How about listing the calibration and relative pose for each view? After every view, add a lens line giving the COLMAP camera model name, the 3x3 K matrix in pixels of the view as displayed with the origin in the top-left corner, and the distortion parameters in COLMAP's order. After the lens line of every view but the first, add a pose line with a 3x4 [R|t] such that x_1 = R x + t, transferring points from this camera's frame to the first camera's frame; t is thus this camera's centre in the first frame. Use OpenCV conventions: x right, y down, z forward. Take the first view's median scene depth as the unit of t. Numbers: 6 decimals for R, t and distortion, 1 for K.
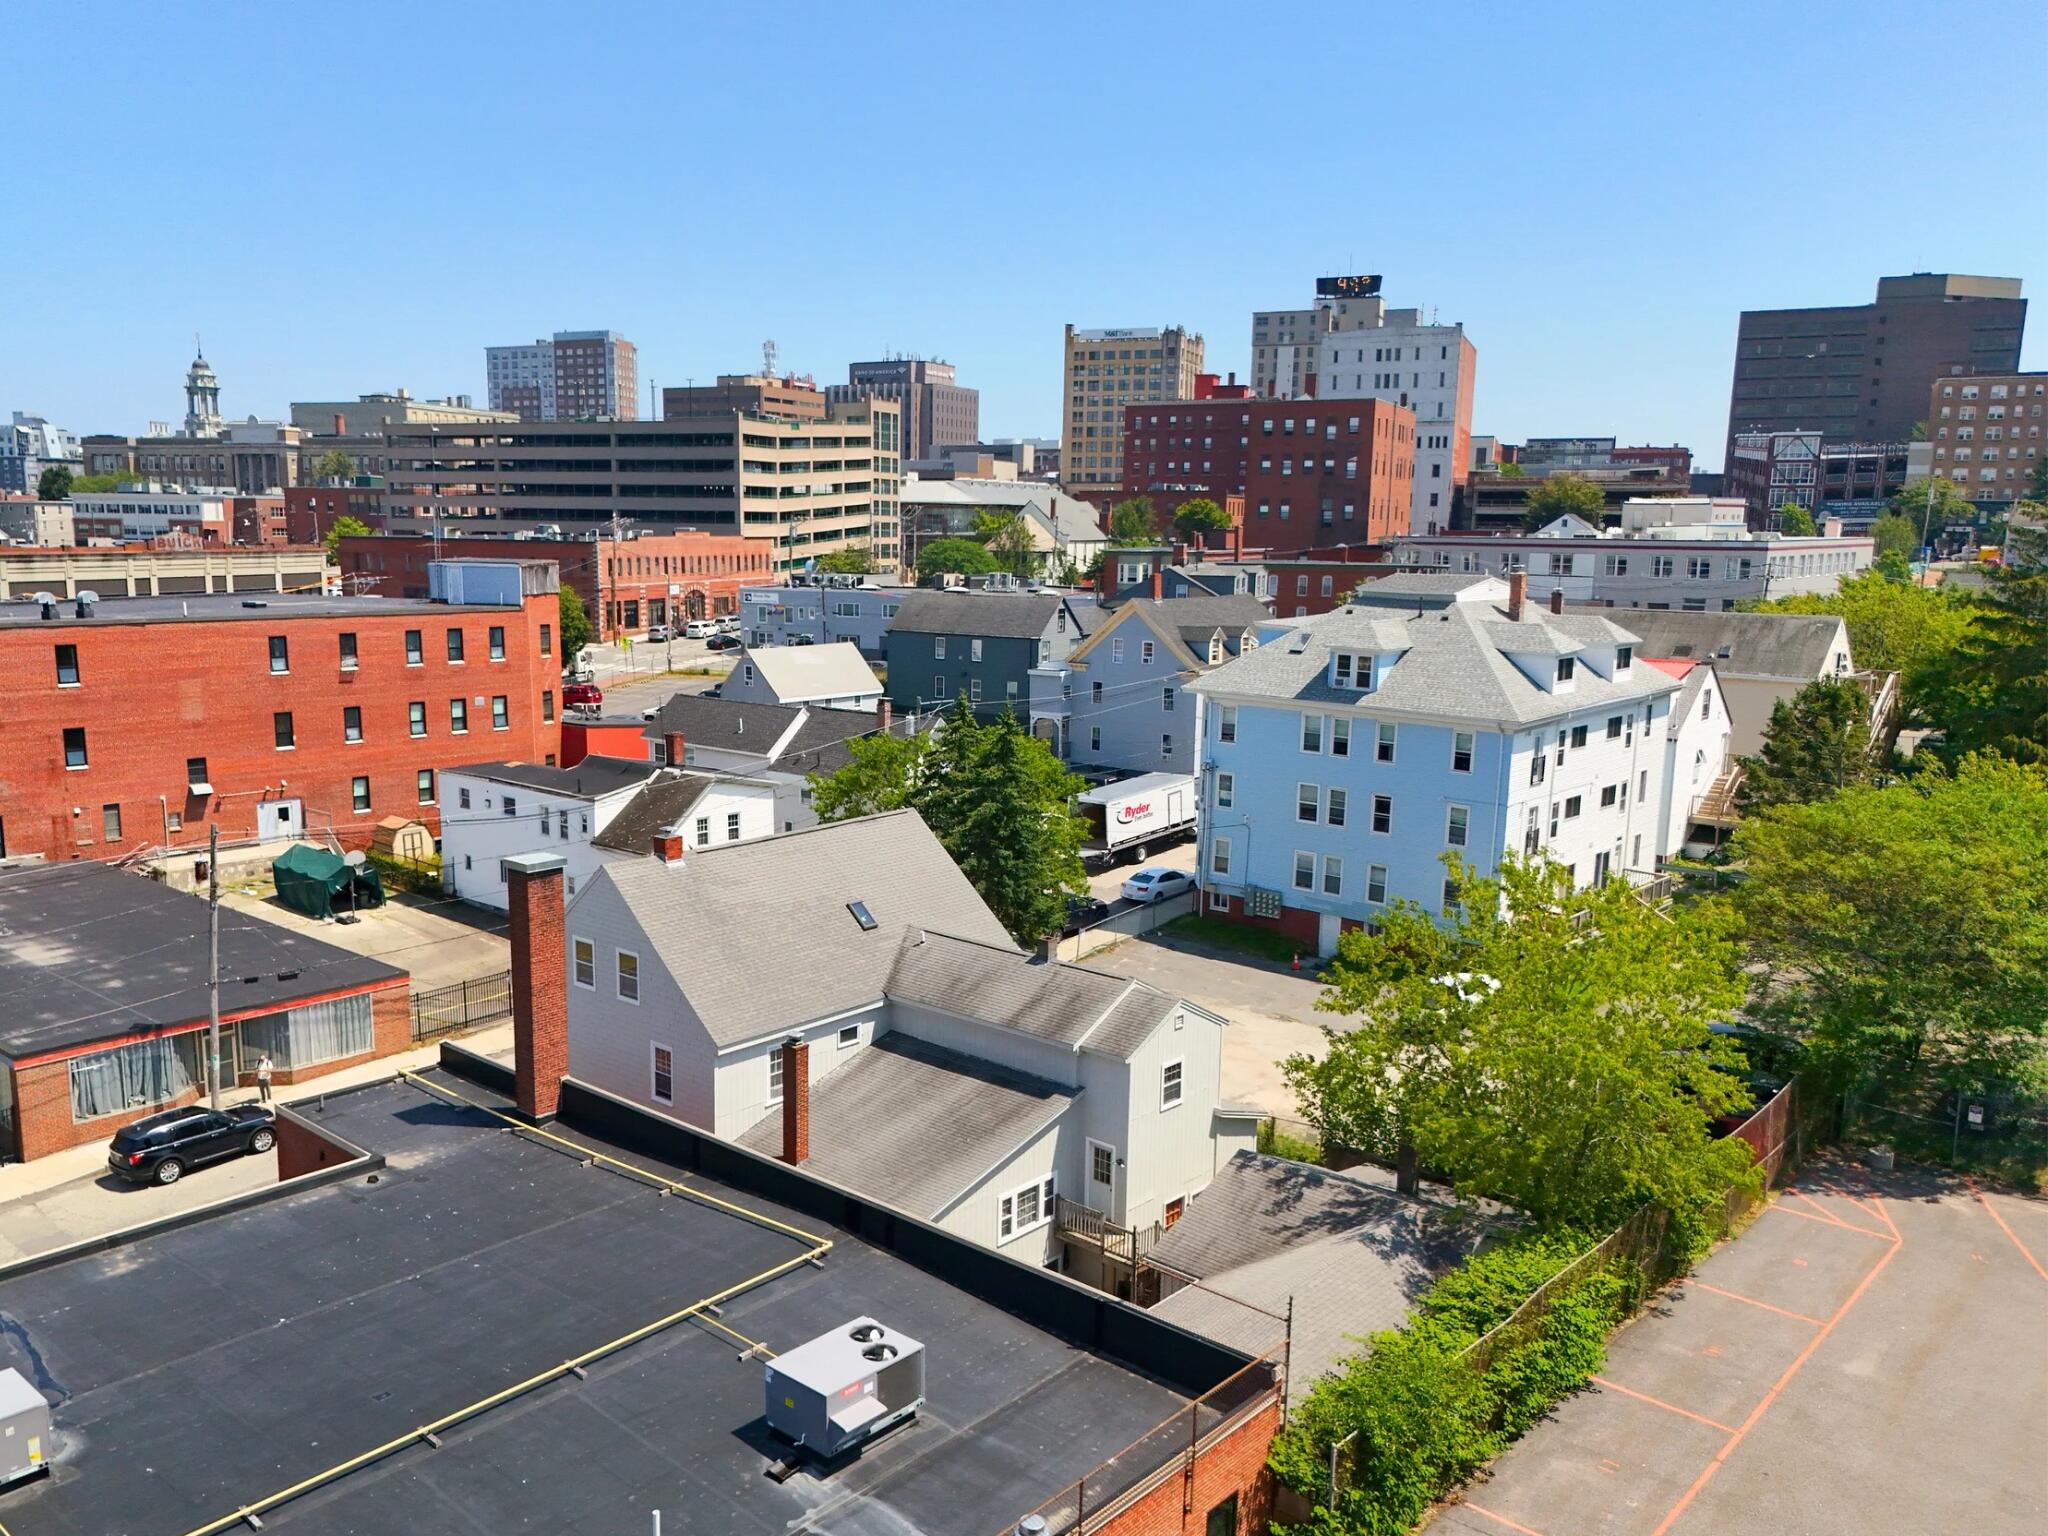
lens RADIAL K [[1605.8, 0, 937.7], [0, 1605.8, 838.1], [0, 0, 1]] dist [0.057973, -0.057952]
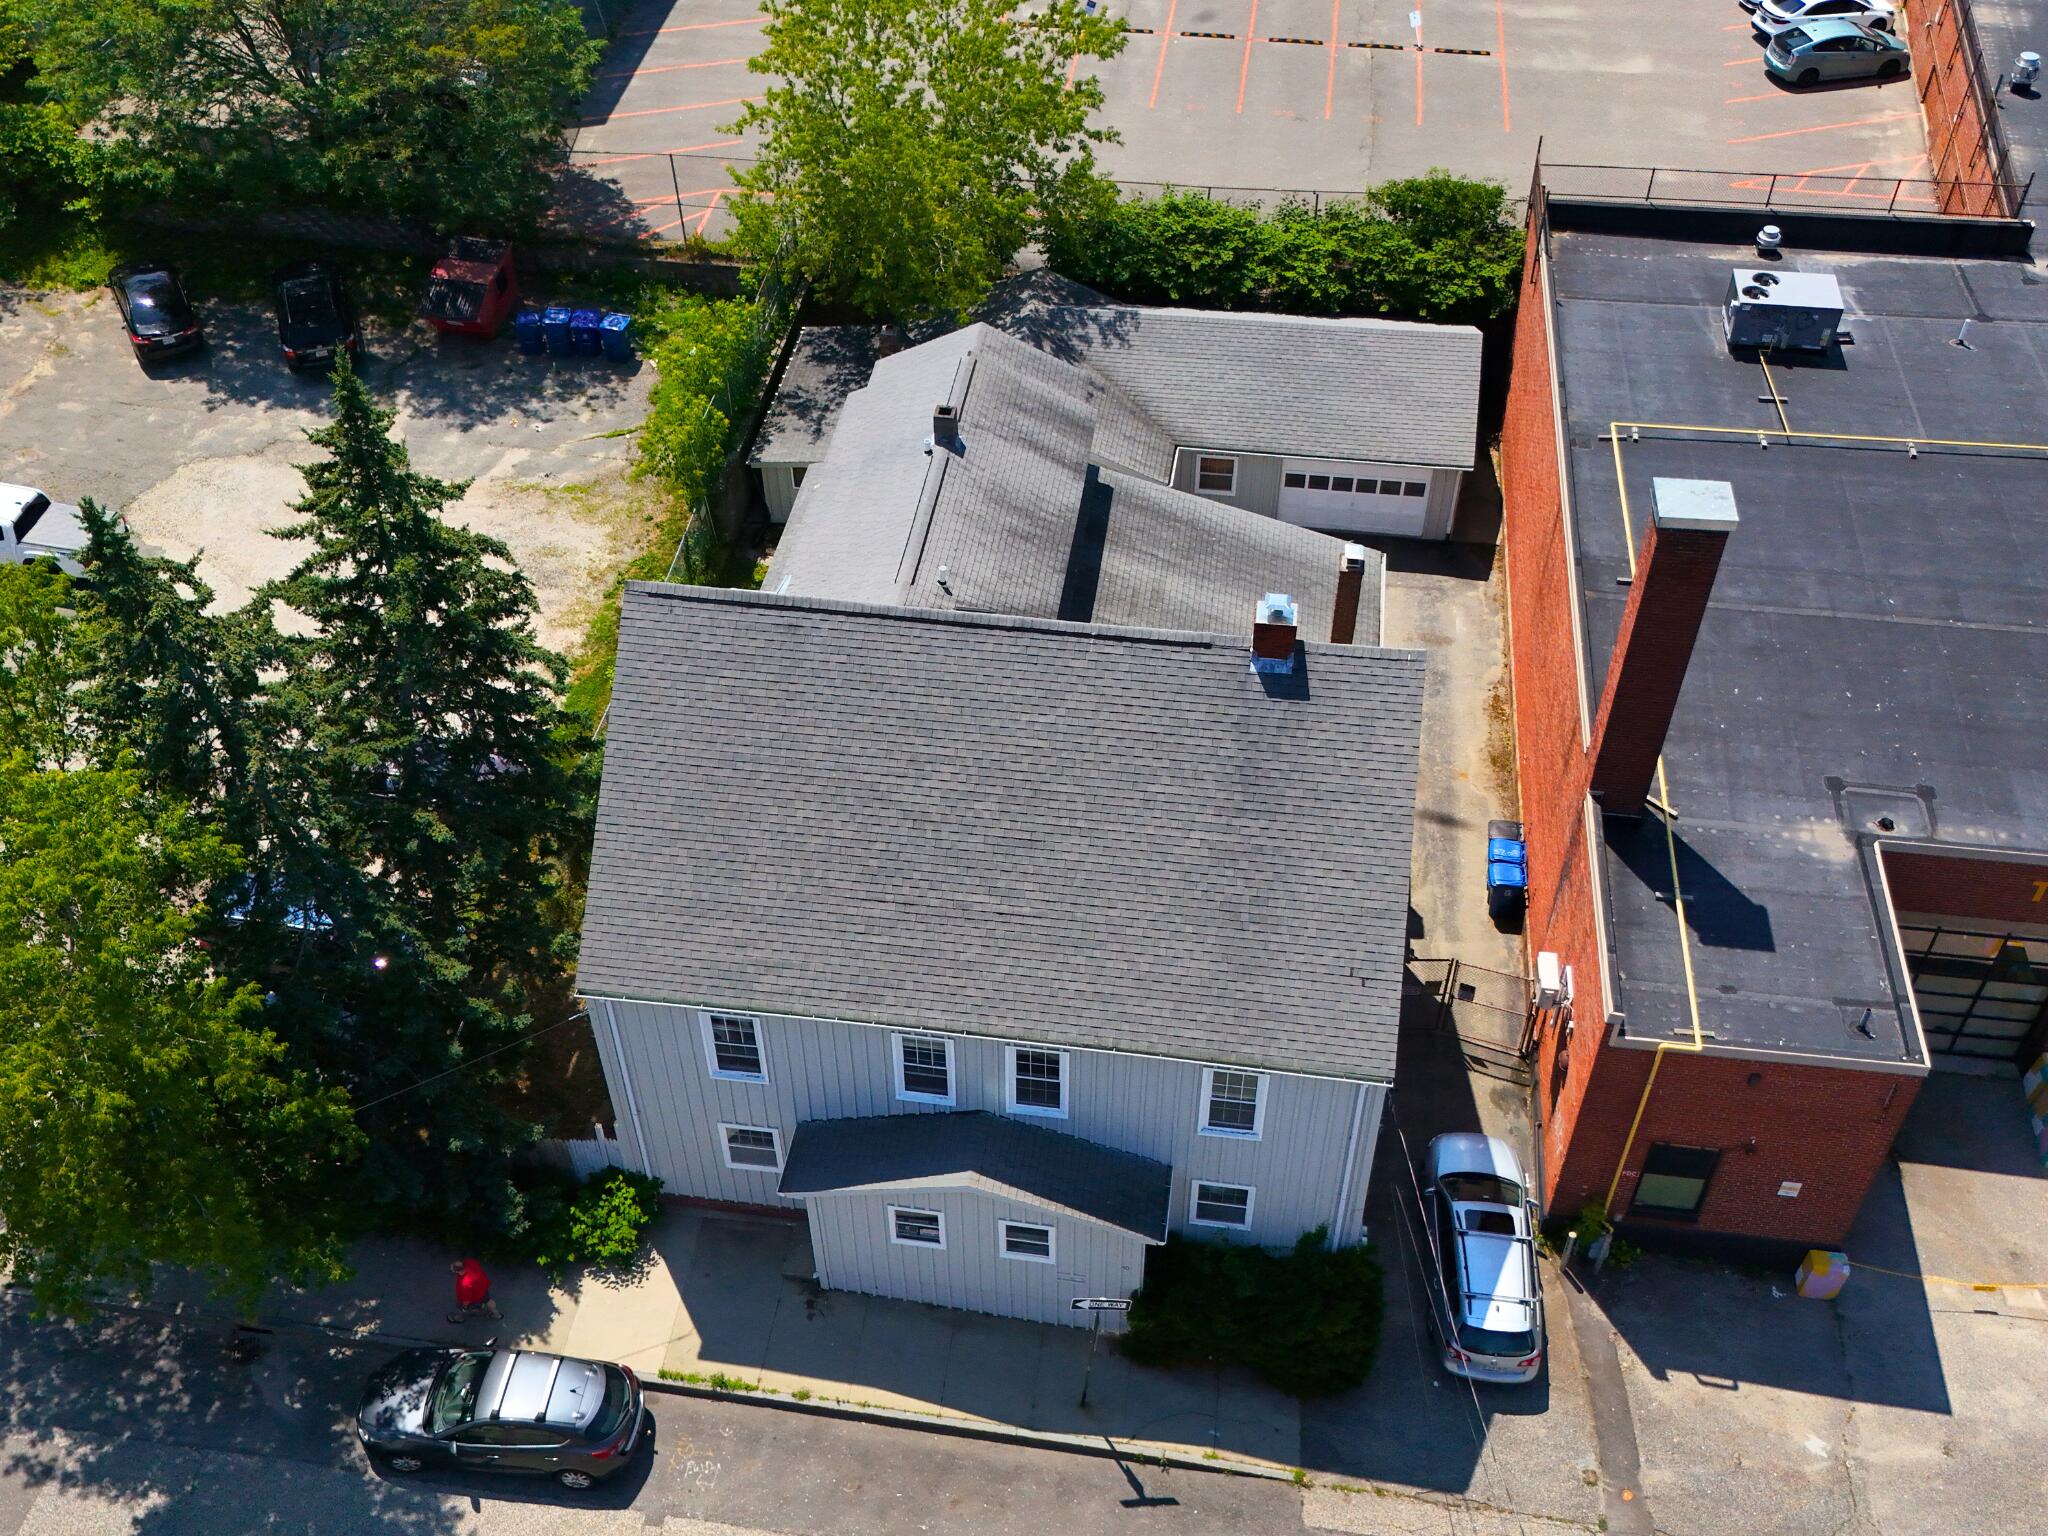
lens RADIAL K [[1921.8, 0, 1023.8], [0, 1921.8, 776.1], [0, 0, 1]] dist [0.084649, -0.112920]
pose [[-0.572071, -0.574632, 0.585263, -0.095949], [0.162679, 0.619889, 0.767641, -0.085684], [-0.803909, 0.534355, -0.261140, 0.232523]]
